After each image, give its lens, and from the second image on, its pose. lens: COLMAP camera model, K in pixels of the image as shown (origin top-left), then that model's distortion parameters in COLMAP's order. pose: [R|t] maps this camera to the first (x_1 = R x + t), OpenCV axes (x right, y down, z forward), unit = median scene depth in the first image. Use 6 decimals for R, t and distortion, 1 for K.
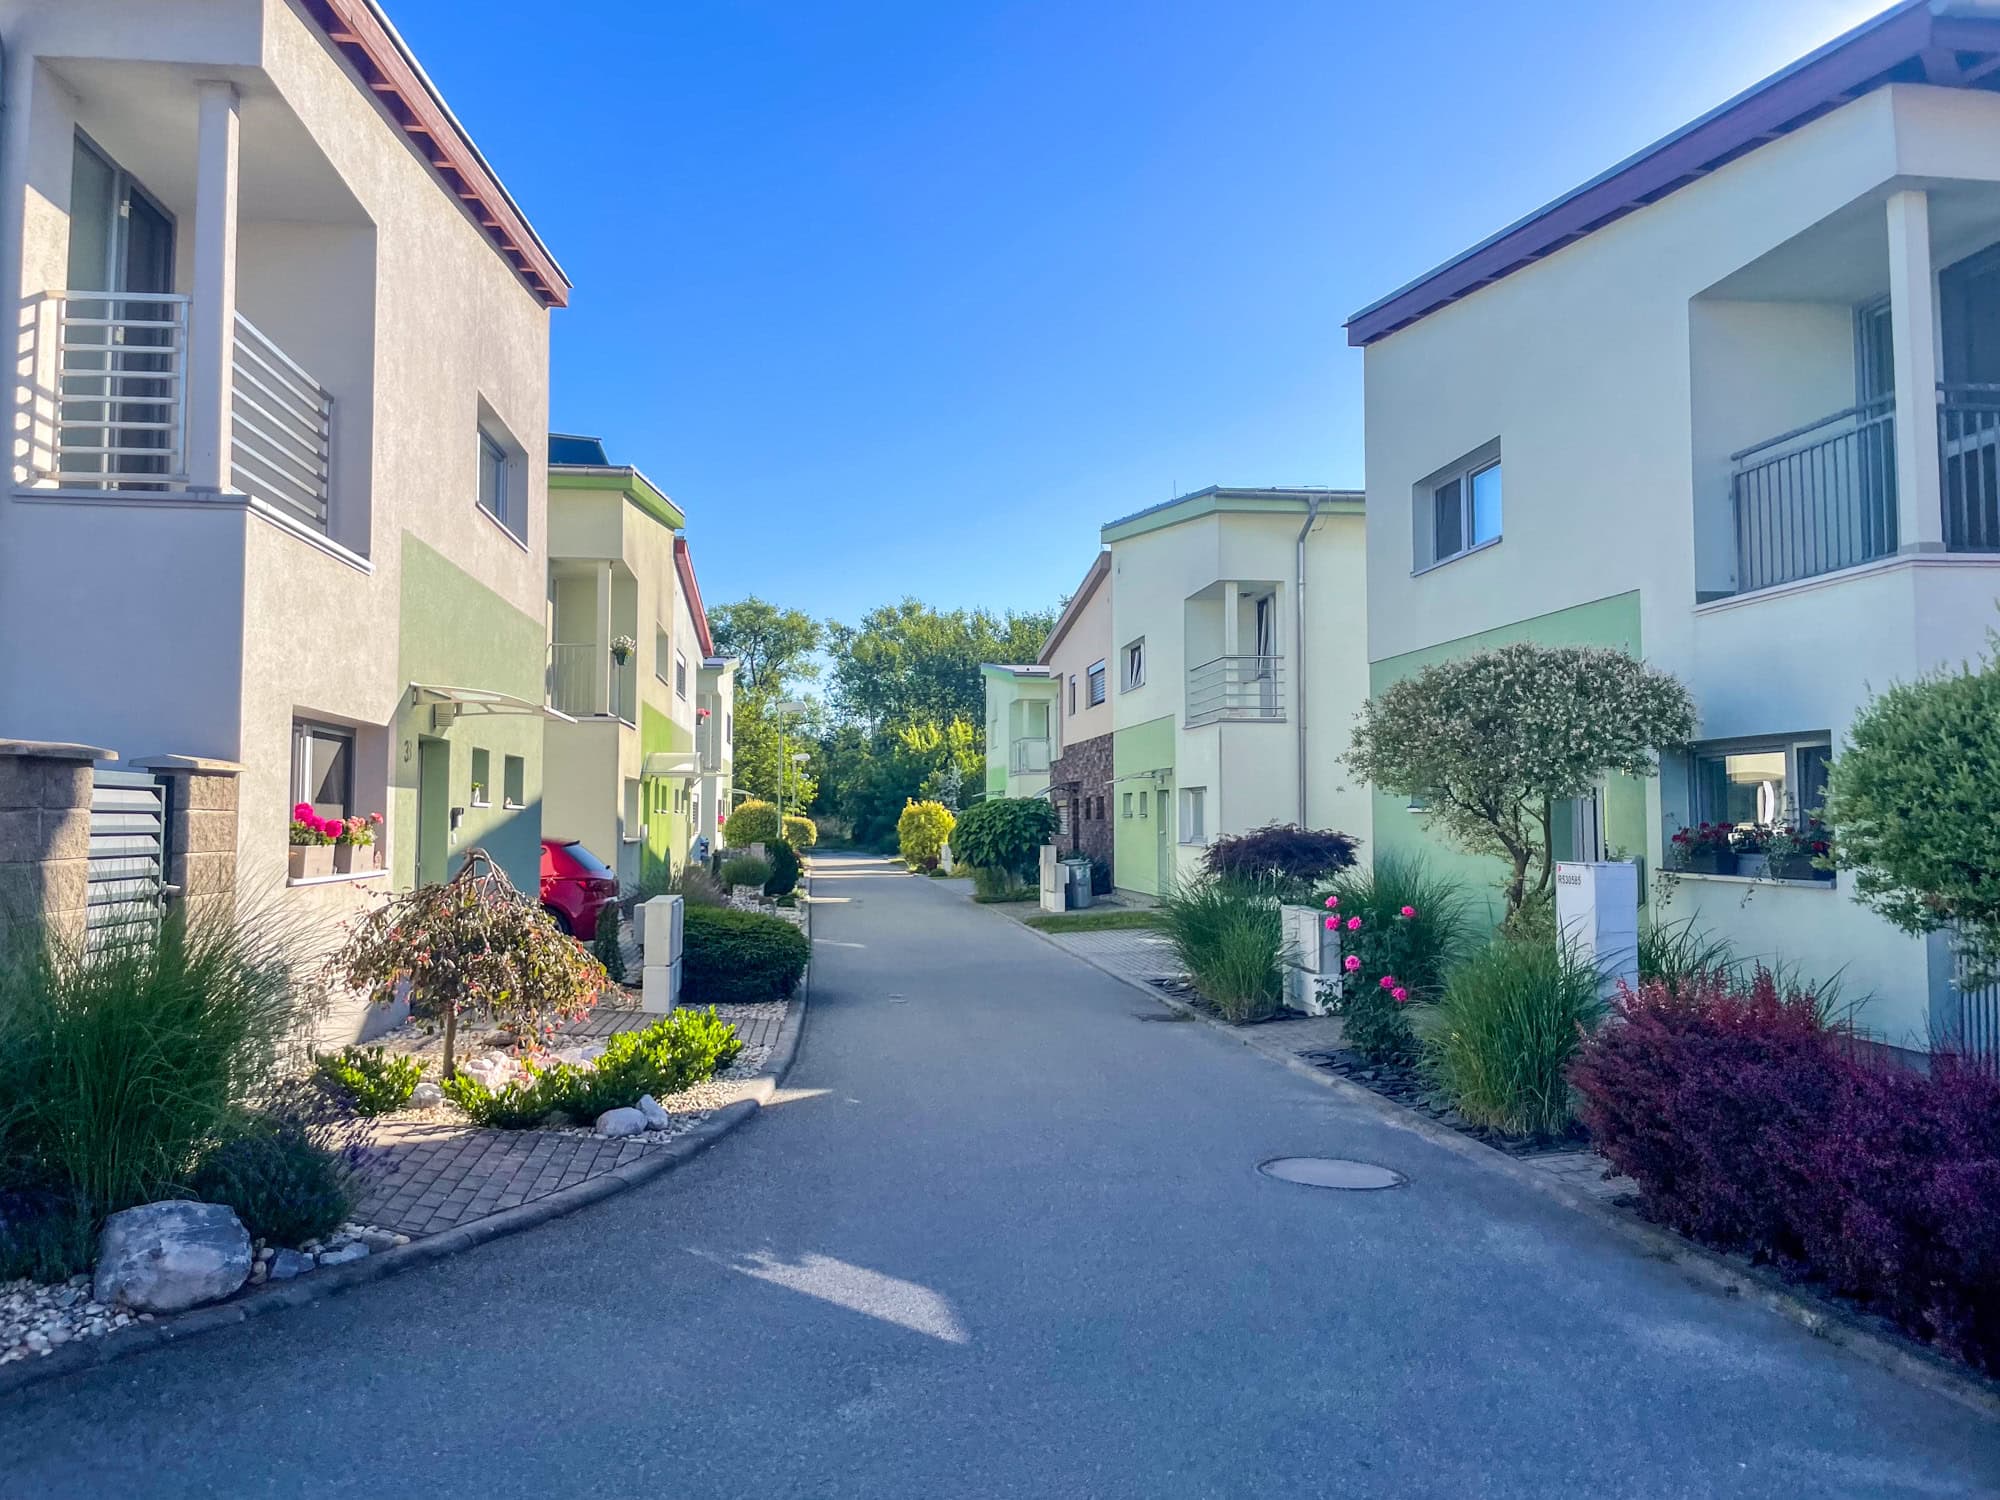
lens RADIAL K [[1494.1, 0, 983.6], [0, 1494.1, 744.0], [0, 0, 1]] dist [0.059608, -0.103861]
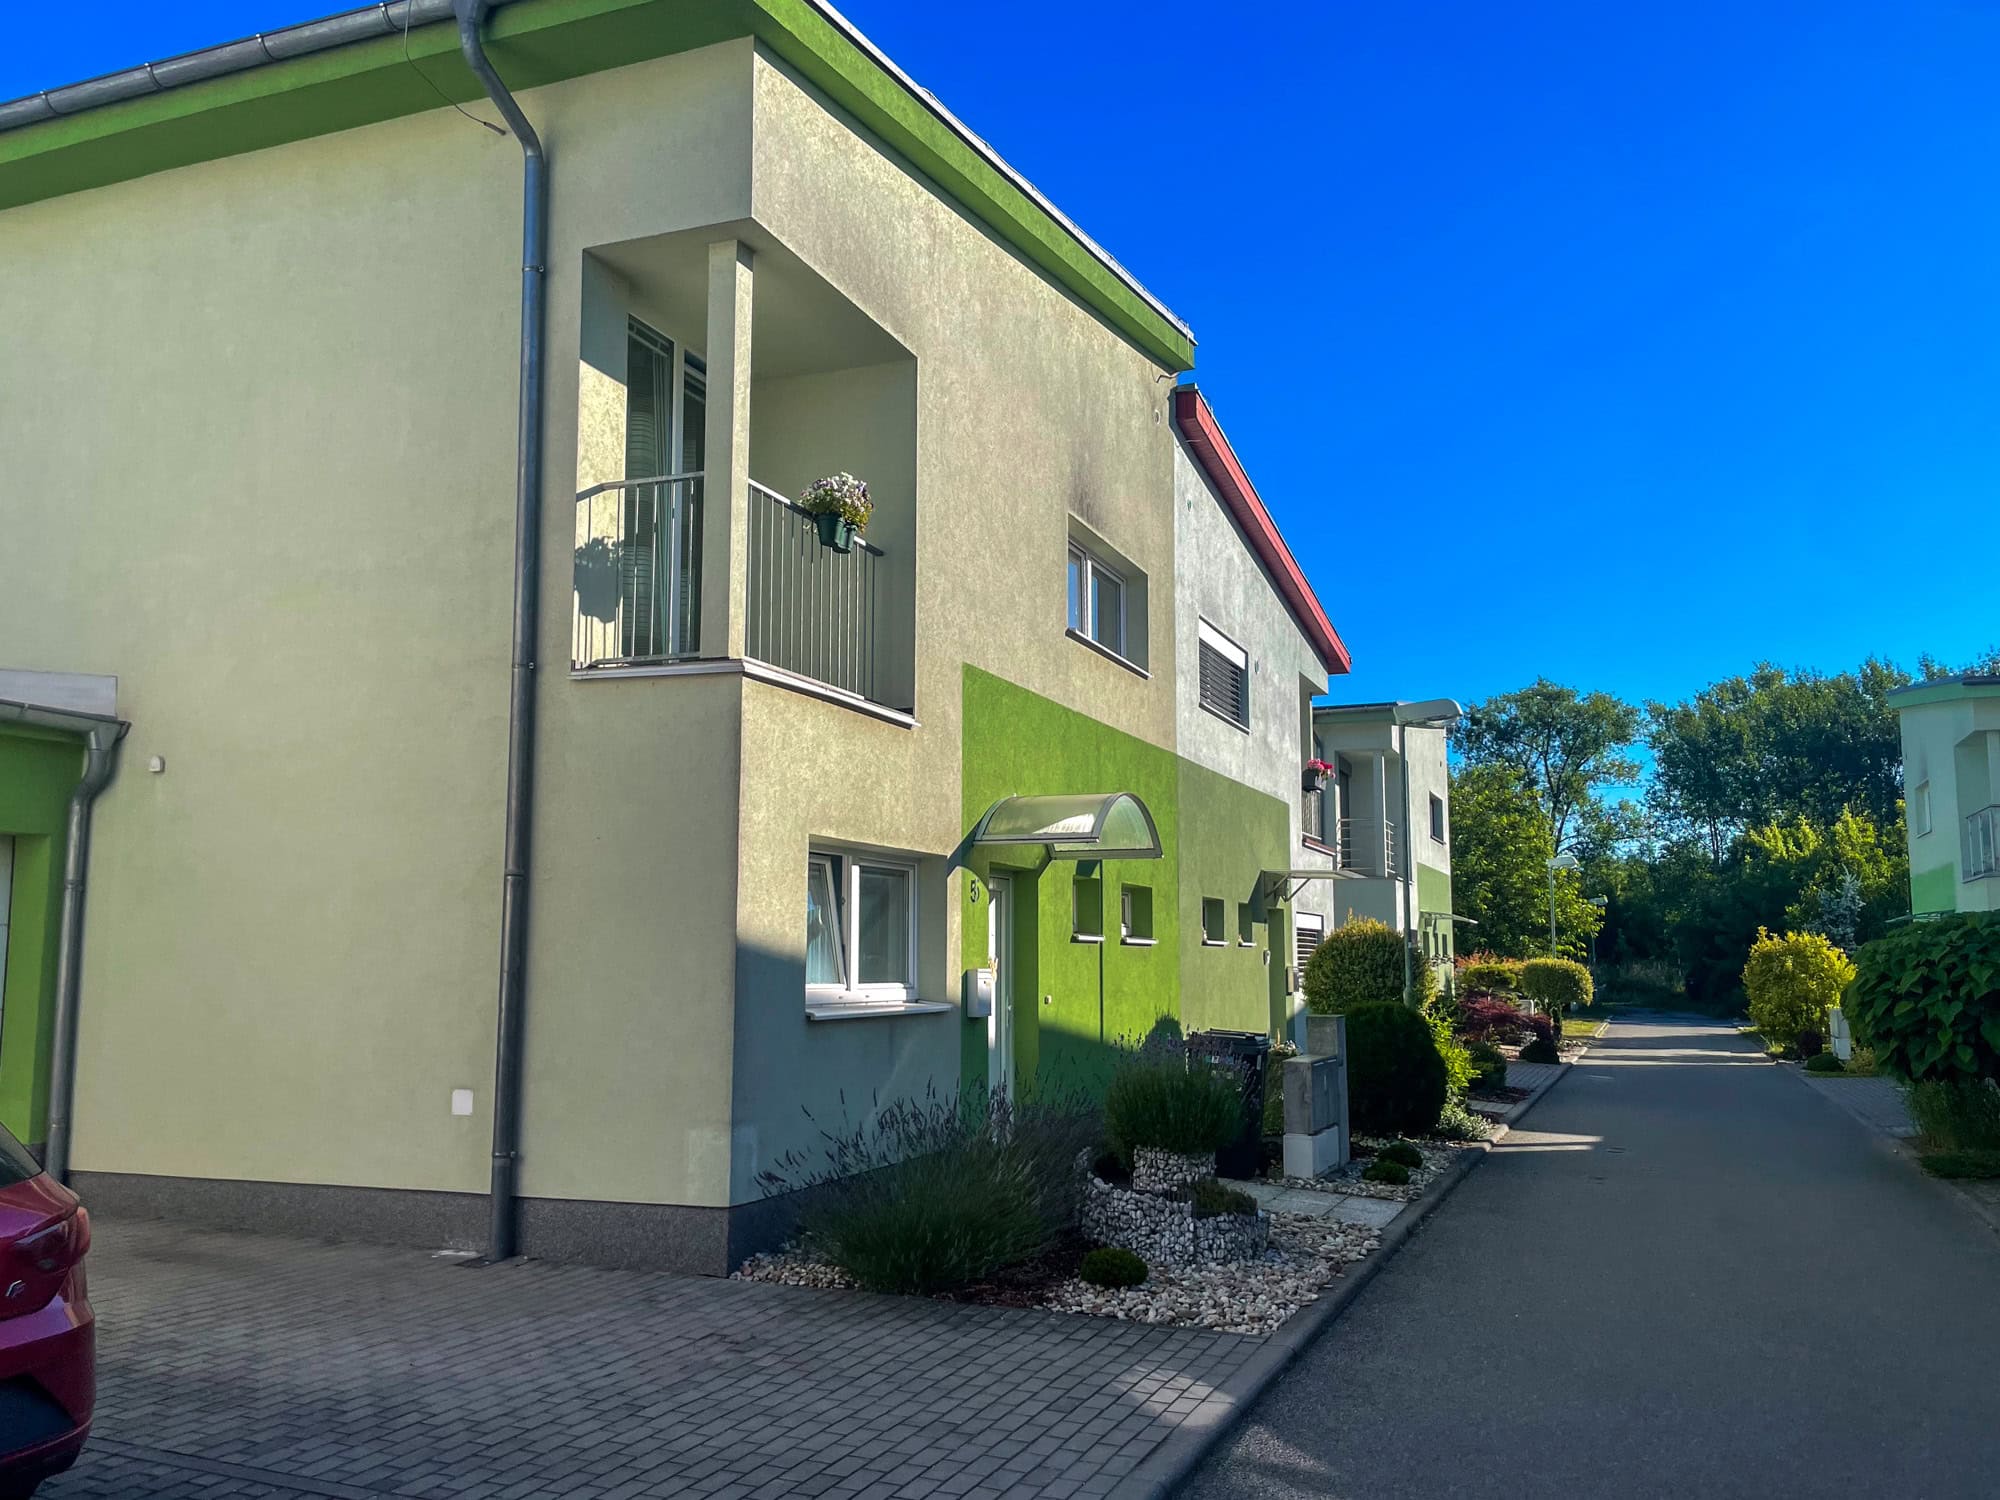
lens RADIAL K [[1630.2, 0, 998.6], [0, 1630.2, 769.8], [0, 0, 1]] dist [0.080193, -0.118468]
pose [[0.880544, -0.054728, -0.470795, -0.012381], [0.022820, 0.997055, -0.073222, 0.034391], [0.473415, 0.053731, 0.879199, 0.651875]]
